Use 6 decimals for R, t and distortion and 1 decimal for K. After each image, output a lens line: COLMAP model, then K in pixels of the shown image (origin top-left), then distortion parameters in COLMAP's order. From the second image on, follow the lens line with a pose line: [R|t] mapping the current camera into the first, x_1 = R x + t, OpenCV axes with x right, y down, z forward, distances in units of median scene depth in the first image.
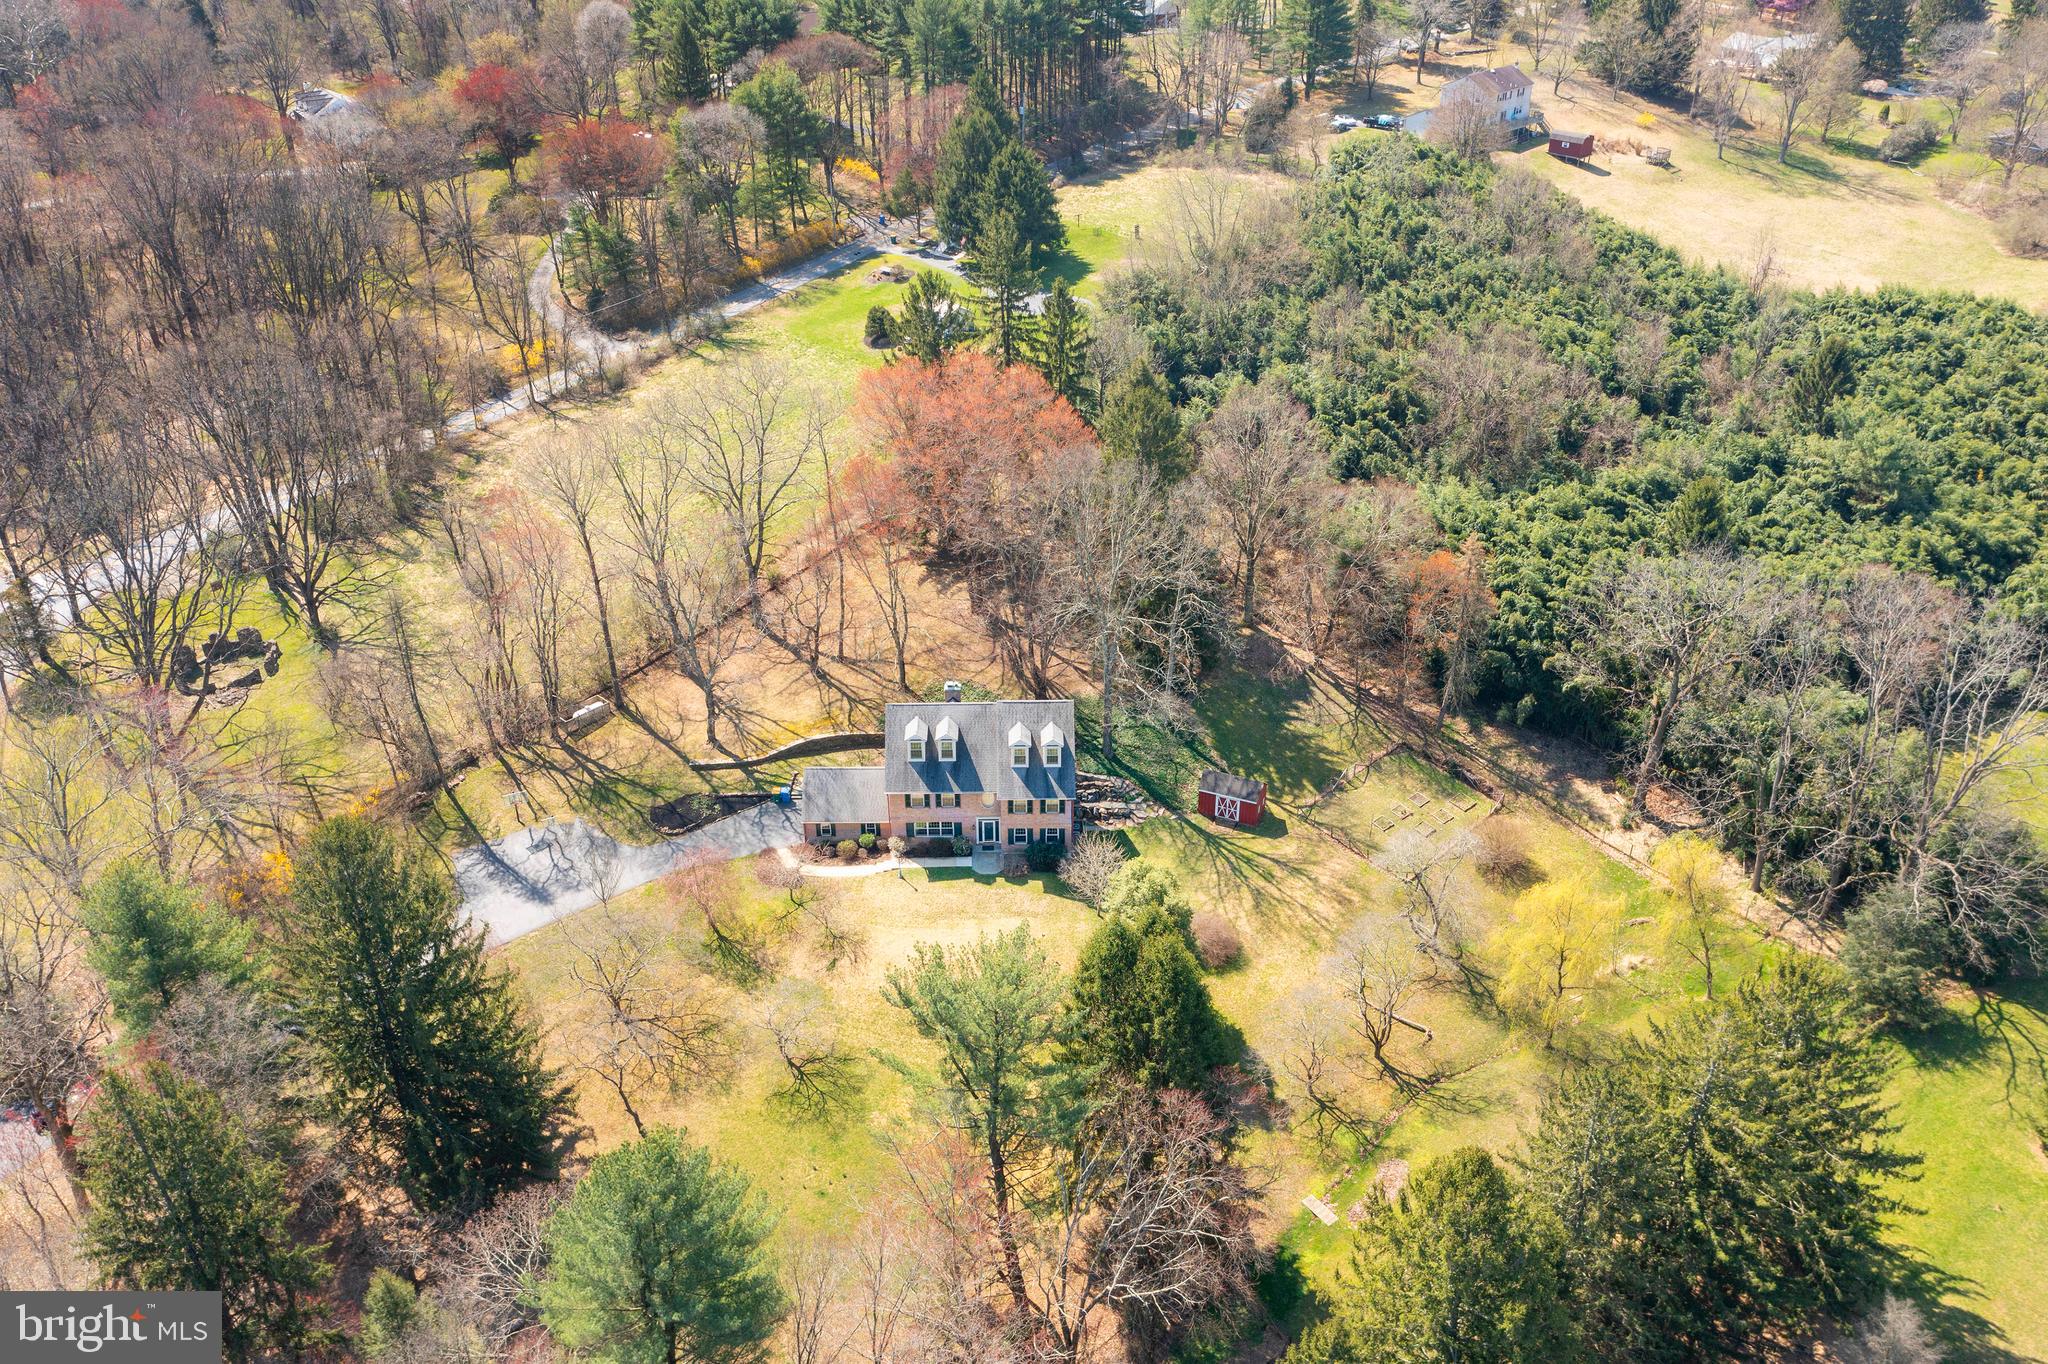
lens RADIAL K [[1628.5, 0, 1029.9], [0, 1628.5, 671.2], [0, 0, 1]] dist [-0.011321, 0.013303]
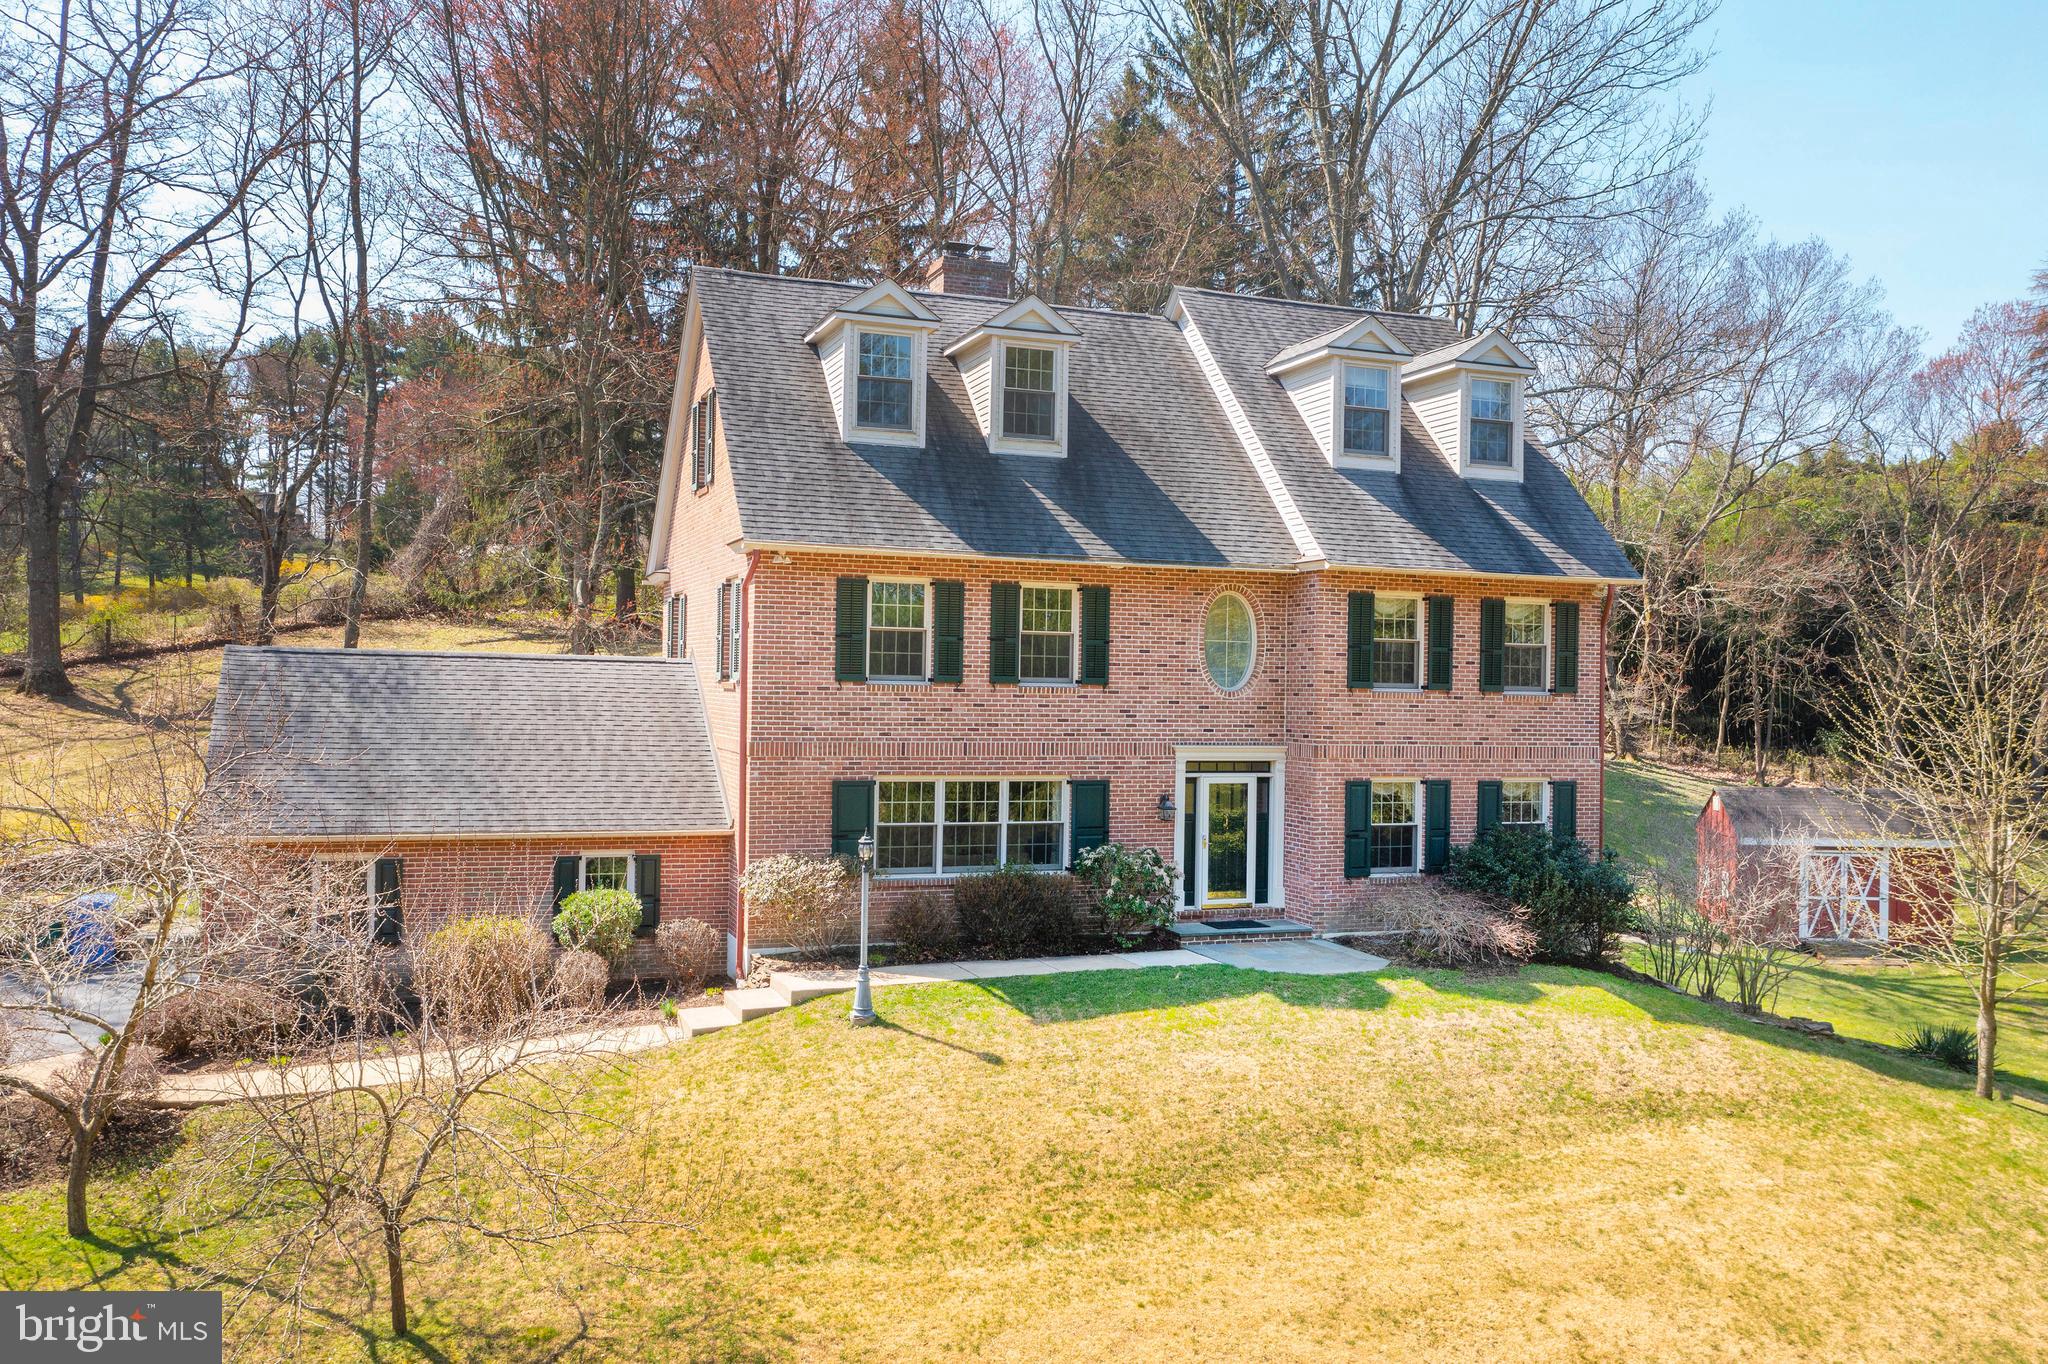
lens RADIAL K [[1628.5, 0, 1024.6], [0, 1628.5, 664.4], [0, 0, 1]] dist [-0.011321, 0.013303]
pose [[0.937751, 0.024781, 0.346424, -0.113749], [0.157867, 0.858041, -0.488716, 0.166479], [-0.309357, 0.512983, 0.800717, 0.796637]]
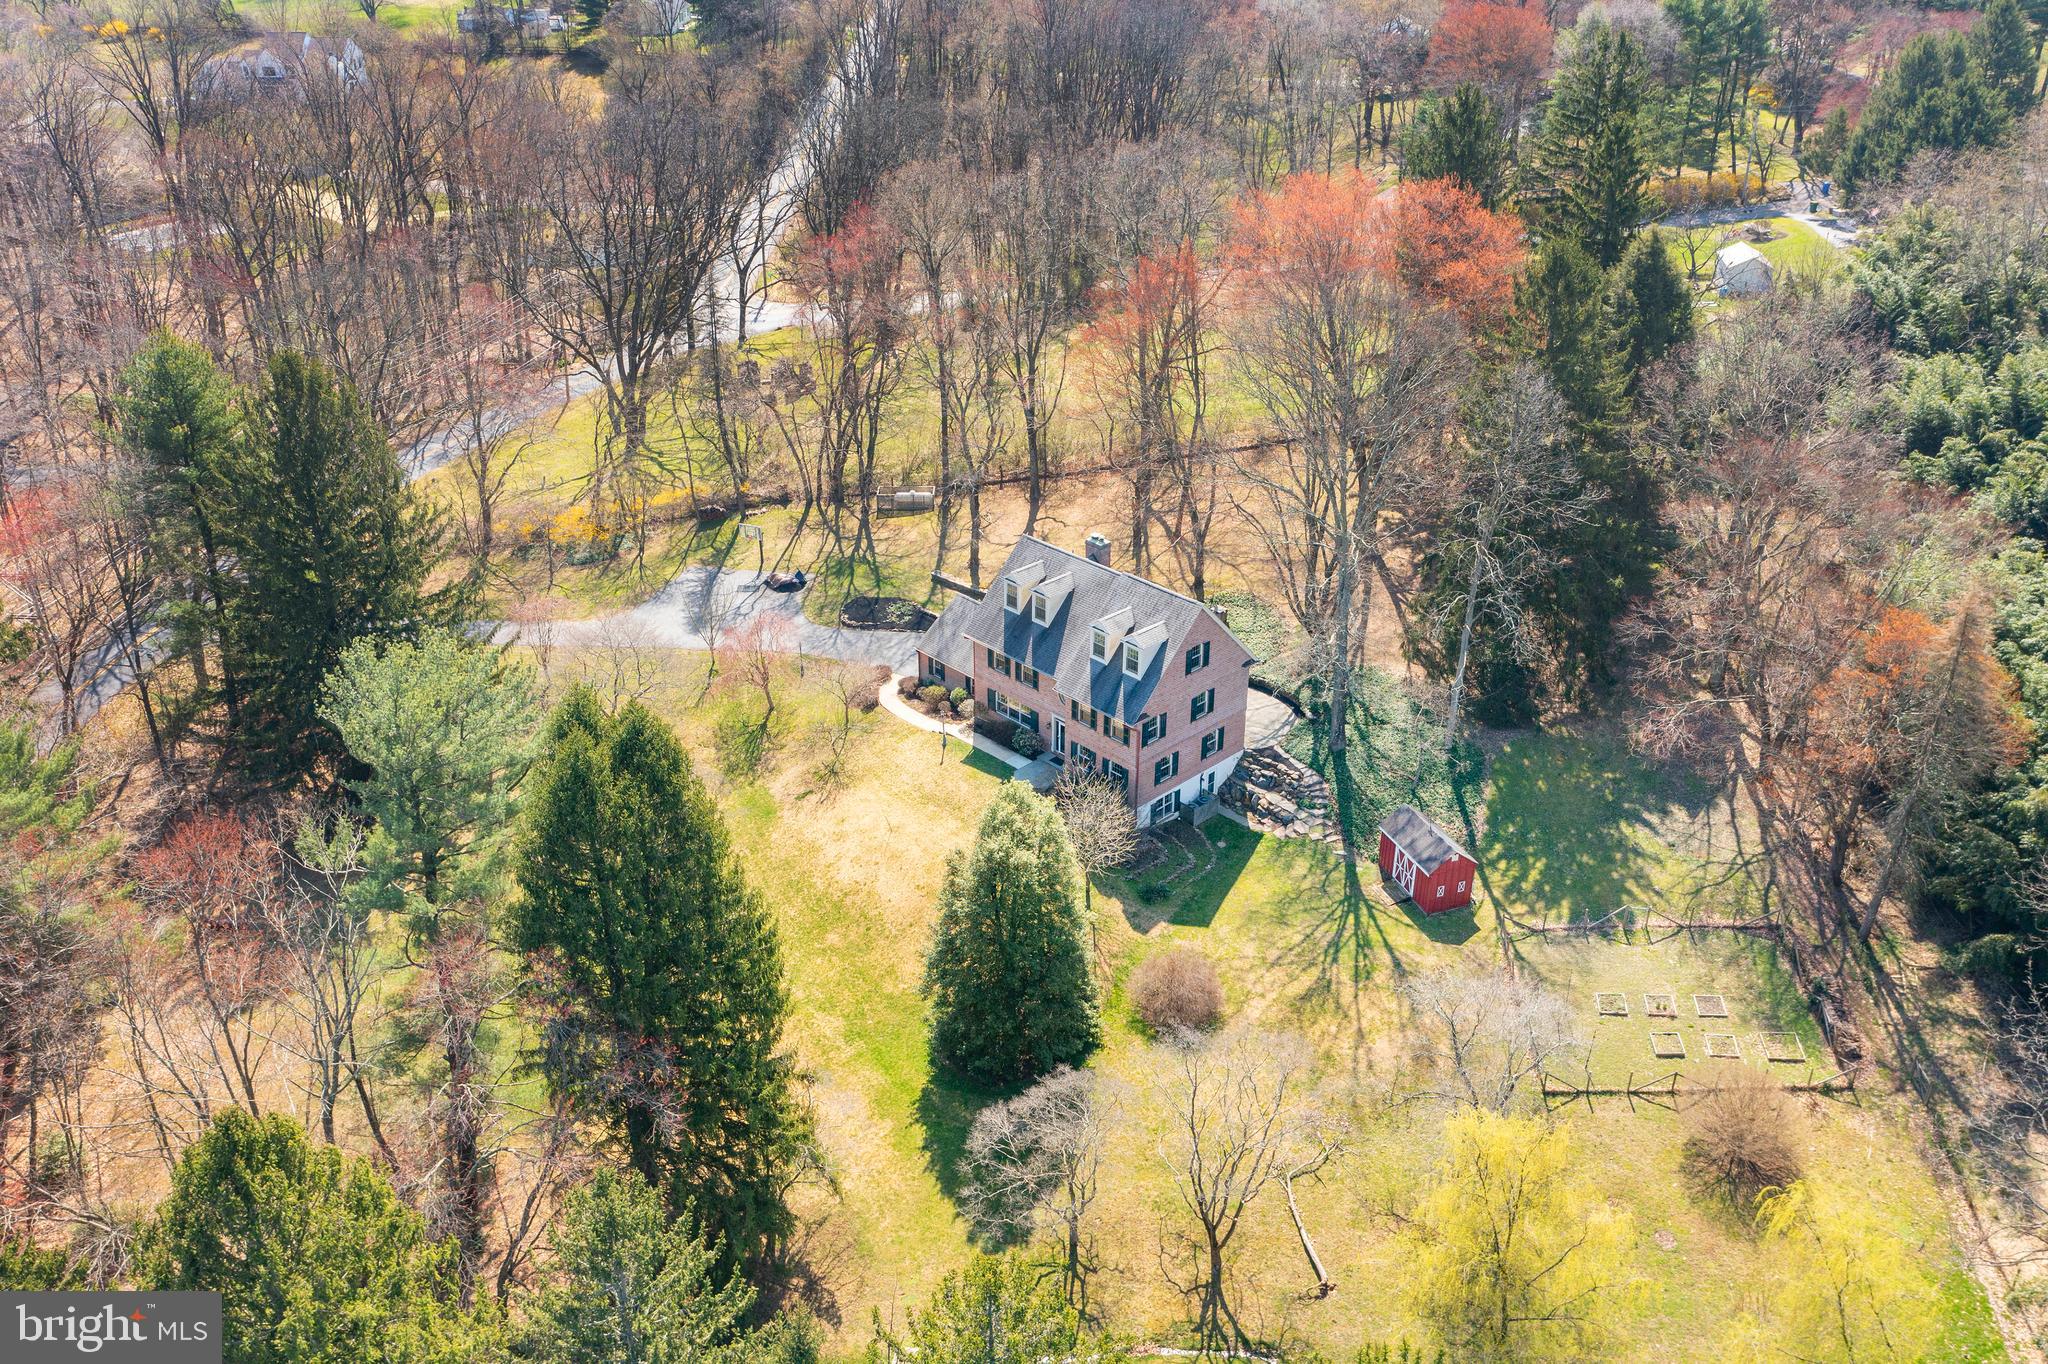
lens RADIAL K [[1628.5, 0, 1021.9], [0, 1628.5, 677.8], [0, 0, 1]] dist [-0.011321, 0.013303]
pose [[0.684656, 0.344464, -0.642332, 0.405441], [-0.374636, 0.922265, 0.095263, 0.009204], [0.625215, 0.175418, 0.760483, 0.403513]]
